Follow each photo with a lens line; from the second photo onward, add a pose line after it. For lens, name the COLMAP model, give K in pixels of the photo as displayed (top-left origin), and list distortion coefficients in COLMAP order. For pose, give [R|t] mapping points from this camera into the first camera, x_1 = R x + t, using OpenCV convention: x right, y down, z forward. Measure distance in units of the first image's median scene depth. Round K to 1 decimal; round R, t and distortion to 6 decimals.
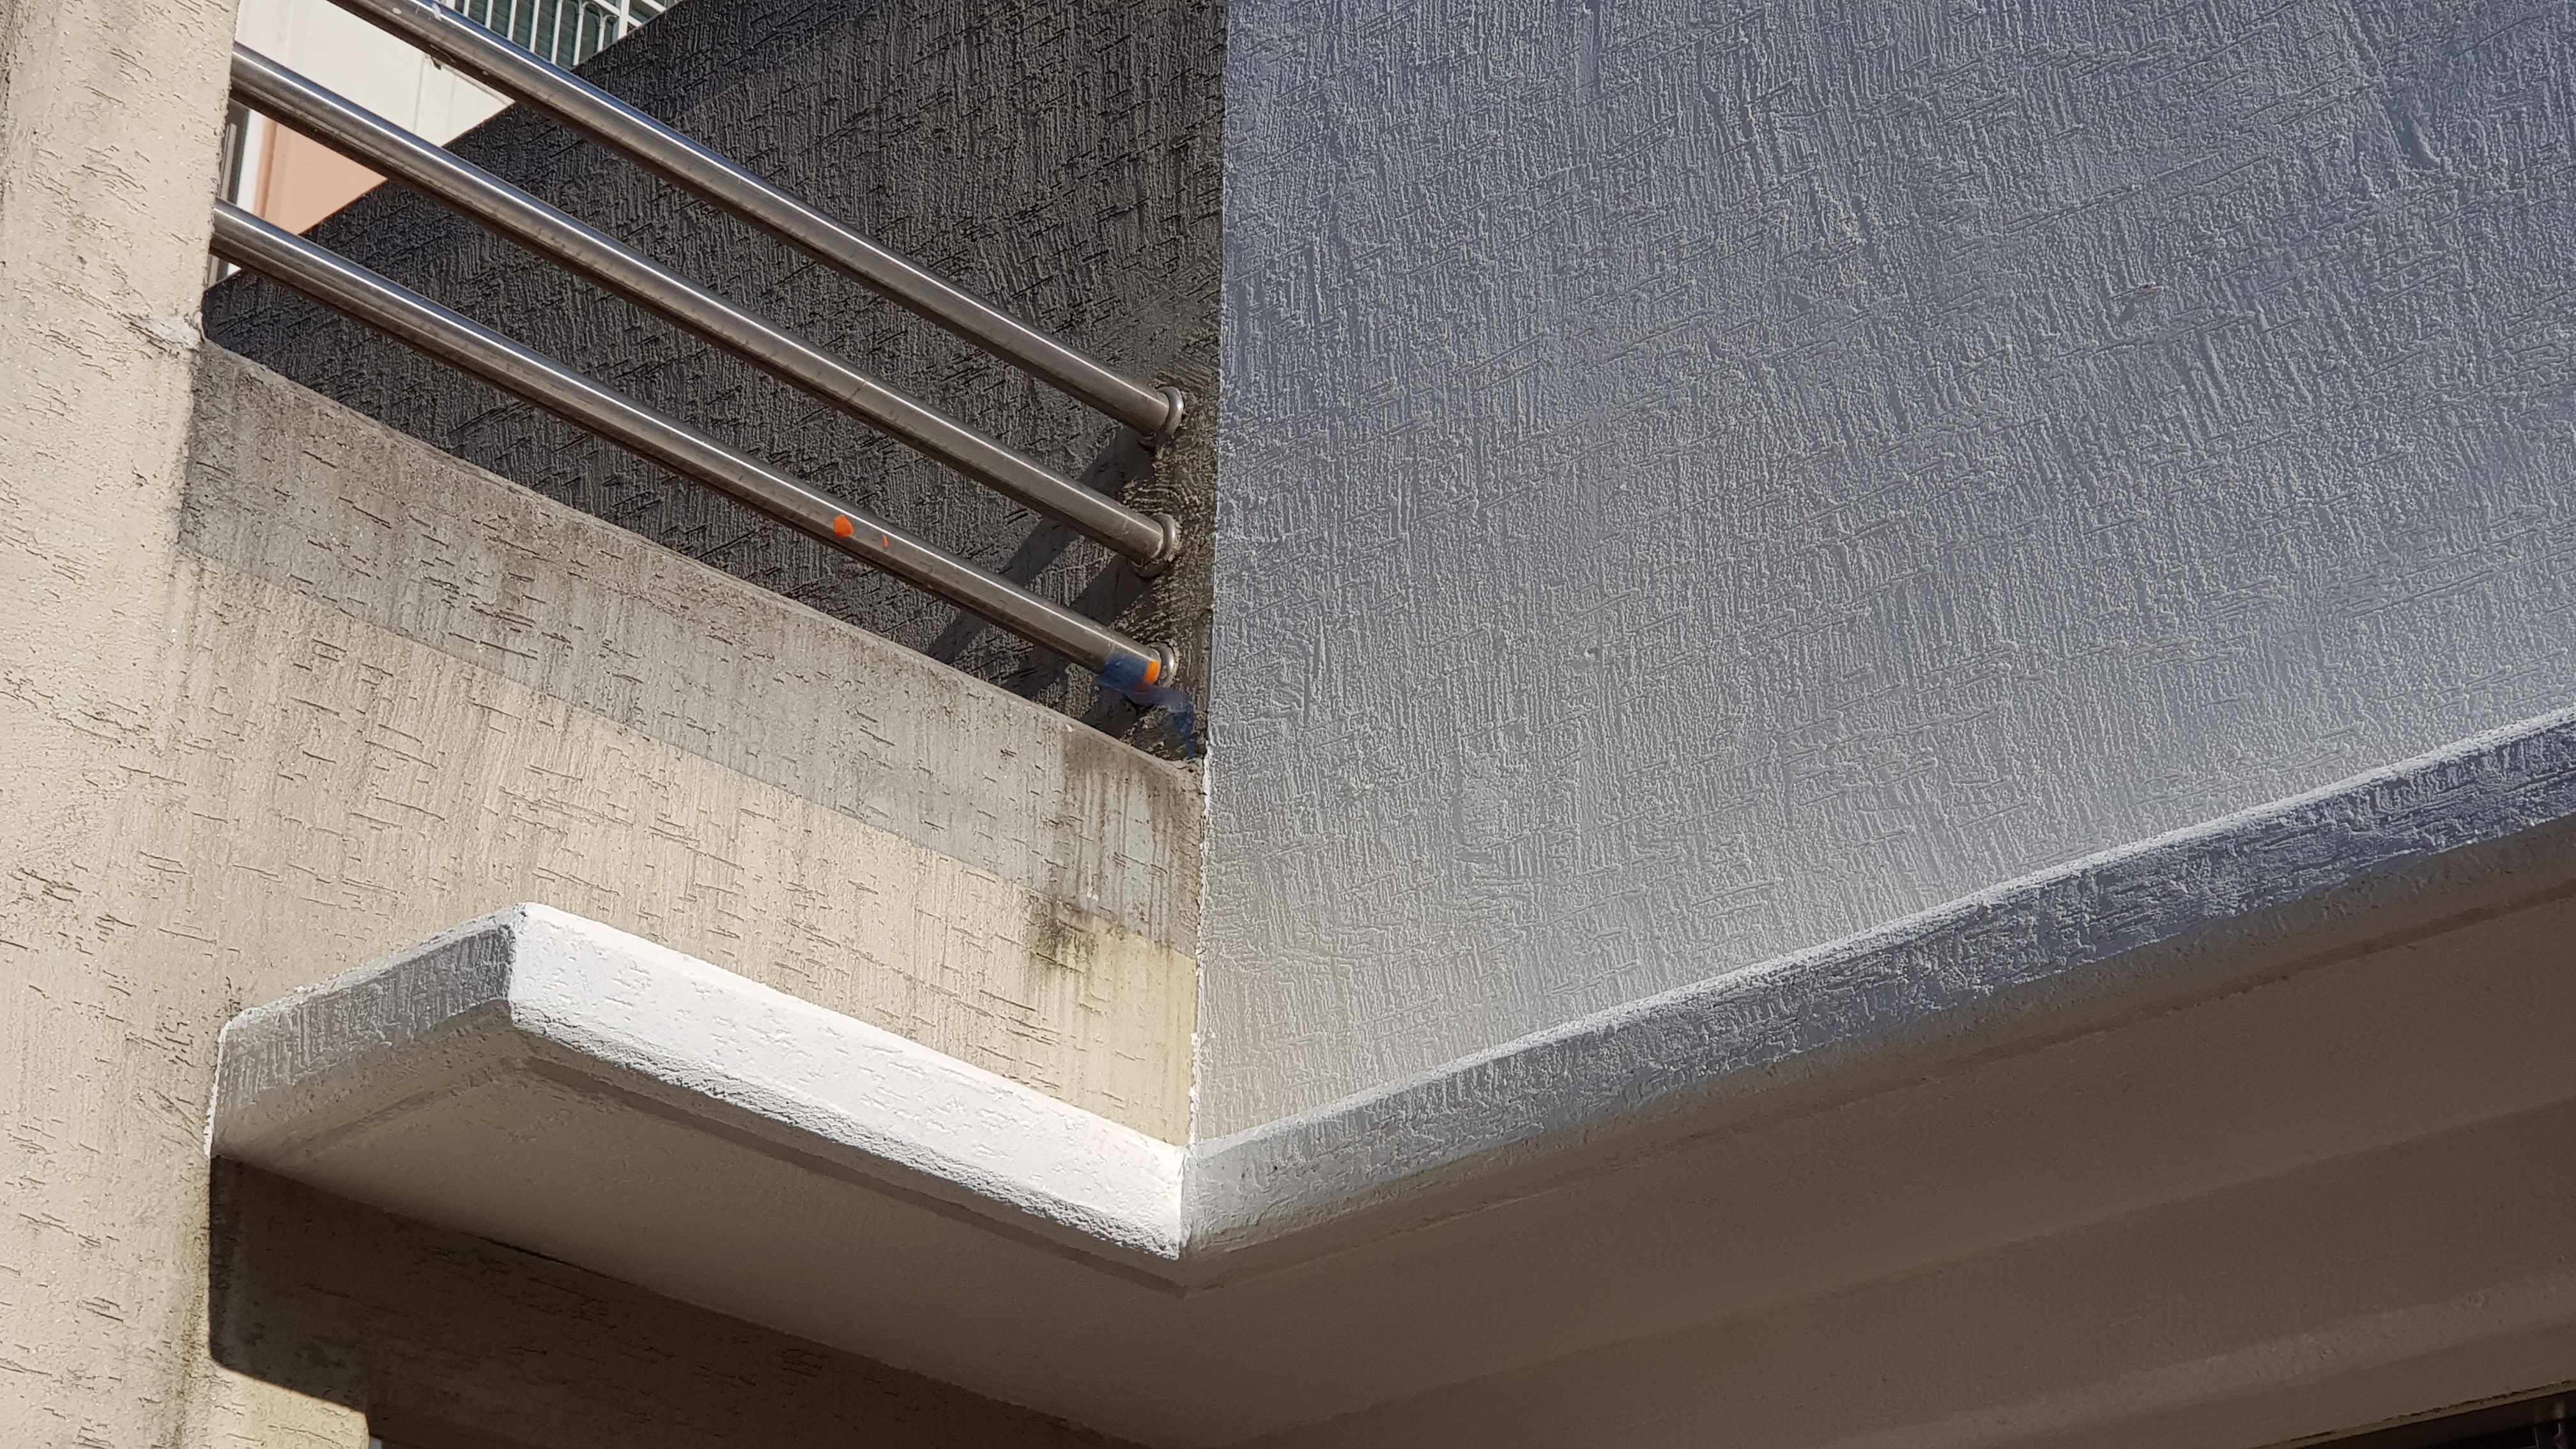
lens RADIAL K [[4445.9, 0, 1287.0], [0, 4445.9, 725.8], [0, 0, 1]] dist [-0.022927, 0.000000]
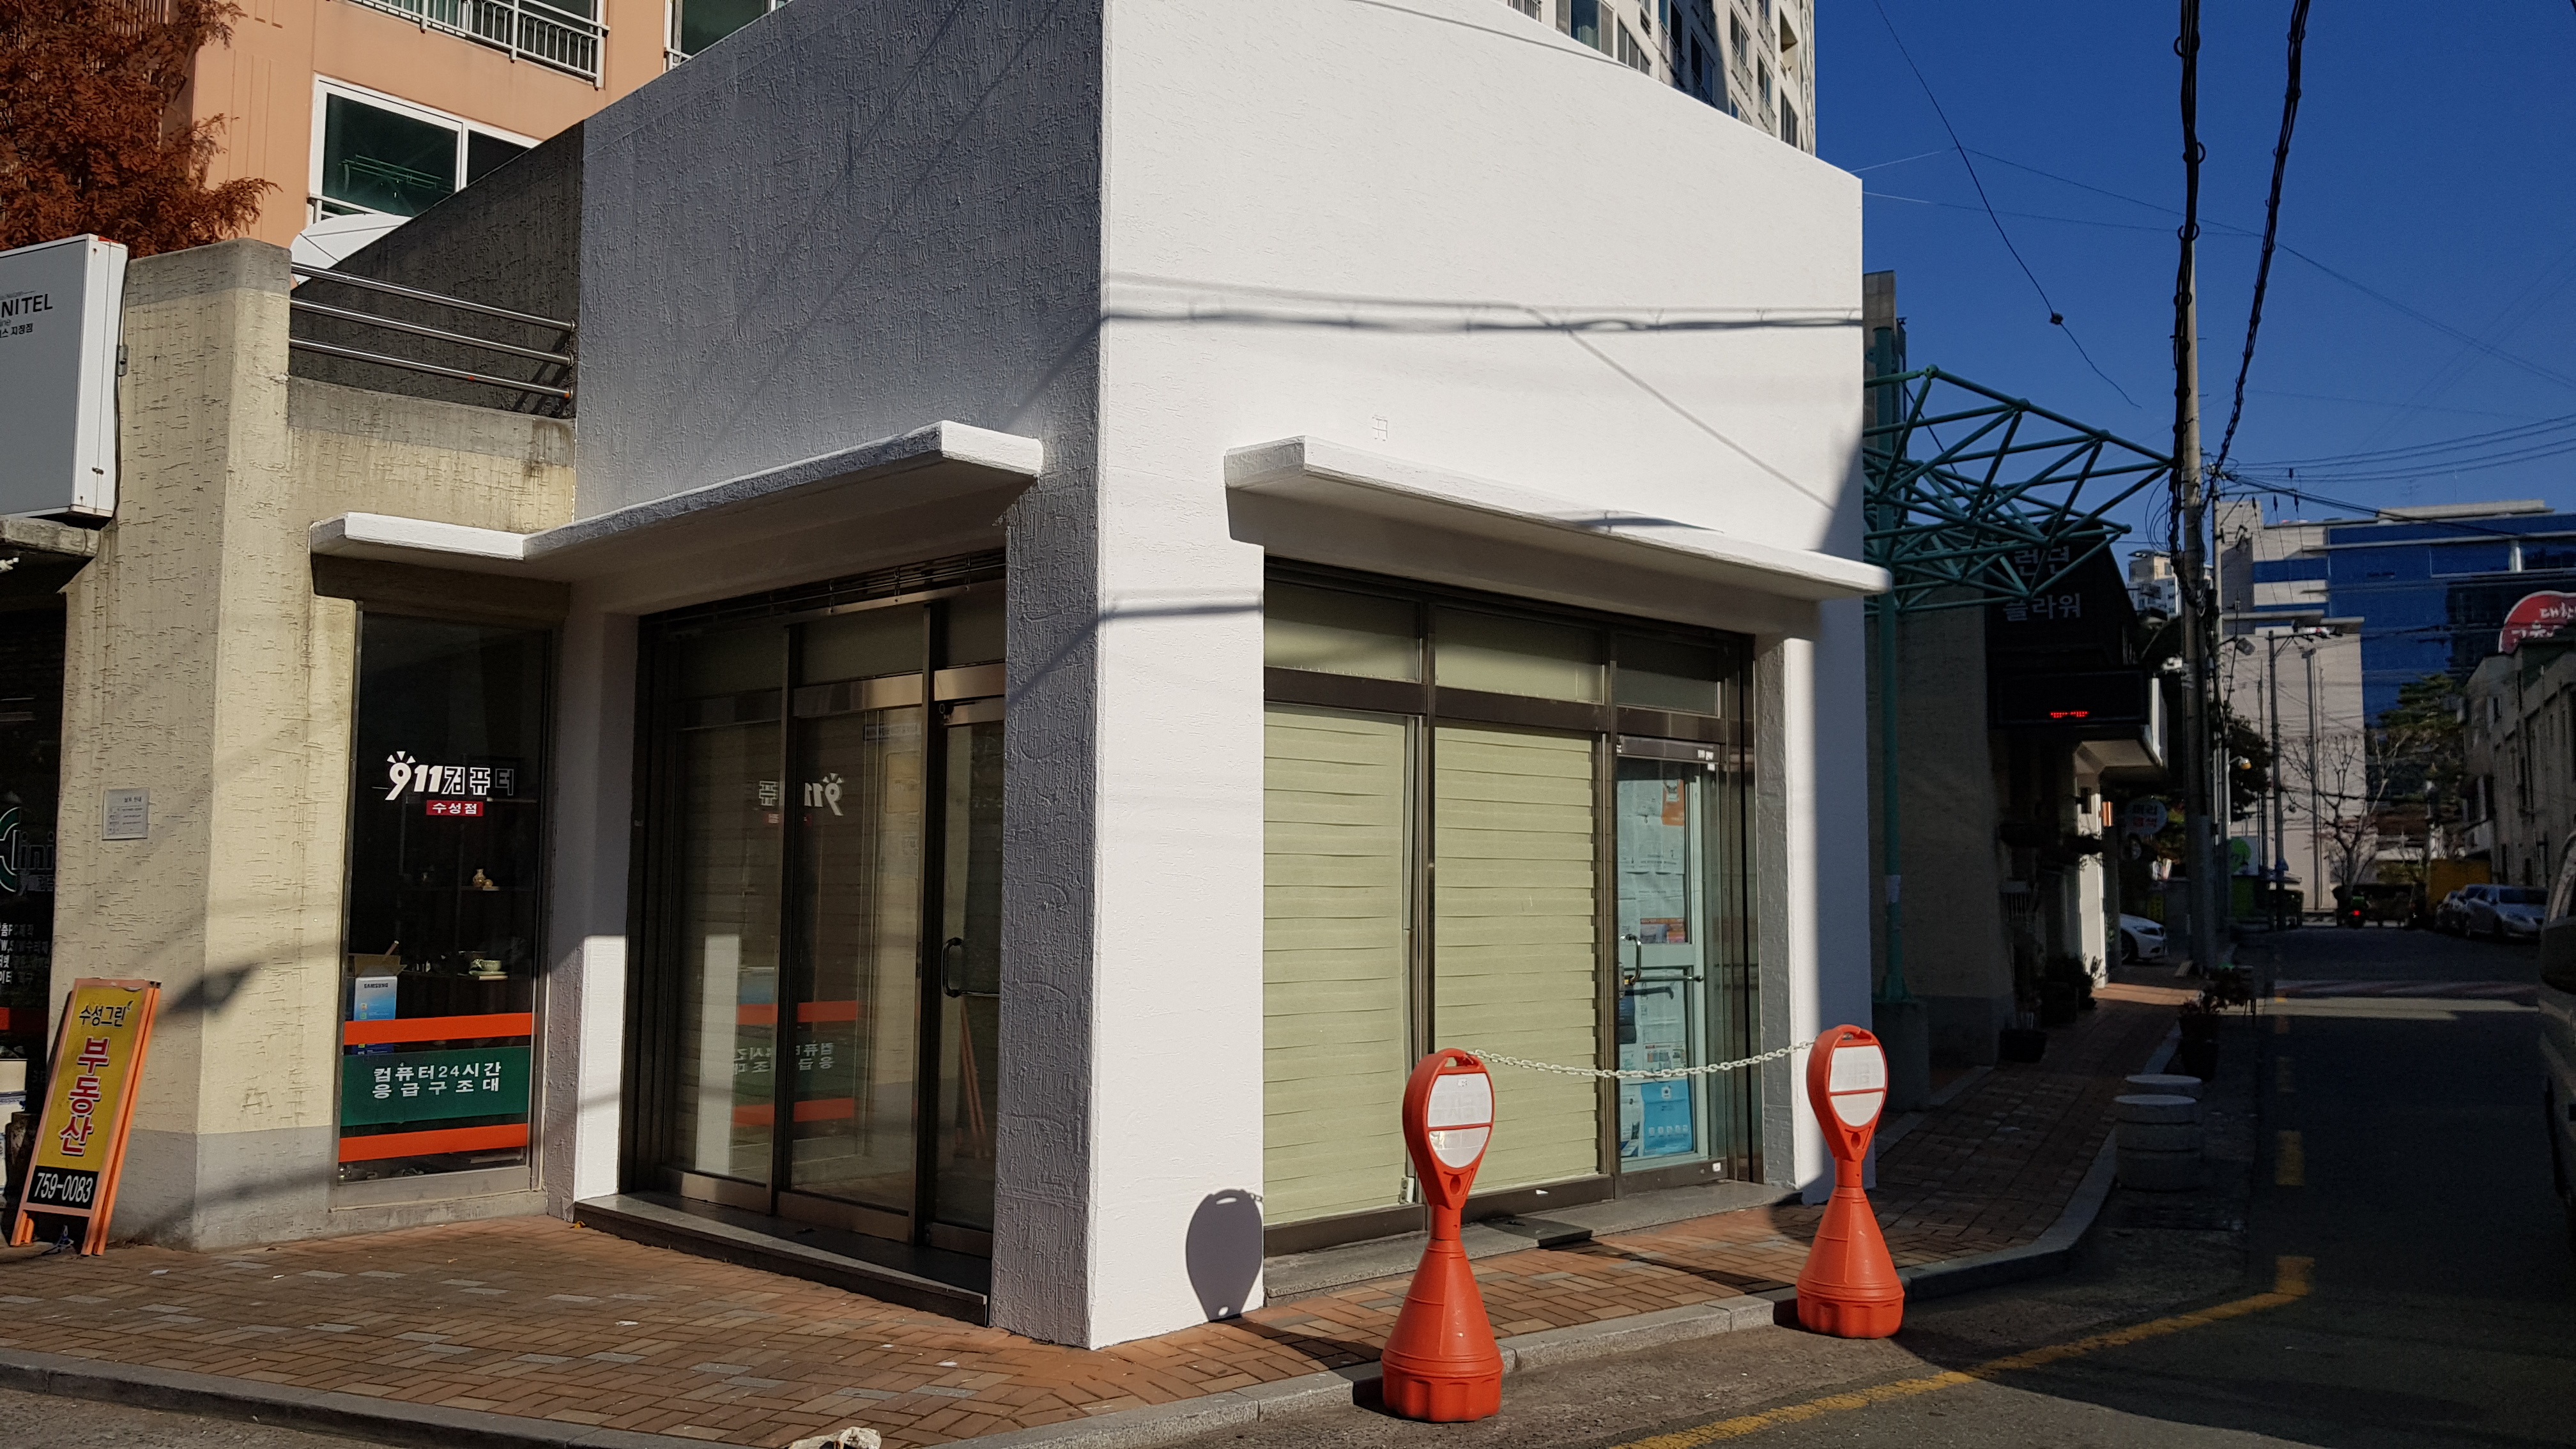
lens RADIAL K [[1993.6, 0, 1303.1], [0, 1993.6, 730.2], [0, 0, 1]] dist [-0.009226, -0.059194]
pose [[0.999738, -0.012046, -0.019483, 0.856388], [0.018305, 0.931464, 0.363372, -0.474350], [0.013770, -0.363633, 0.931440, -1.063927]]
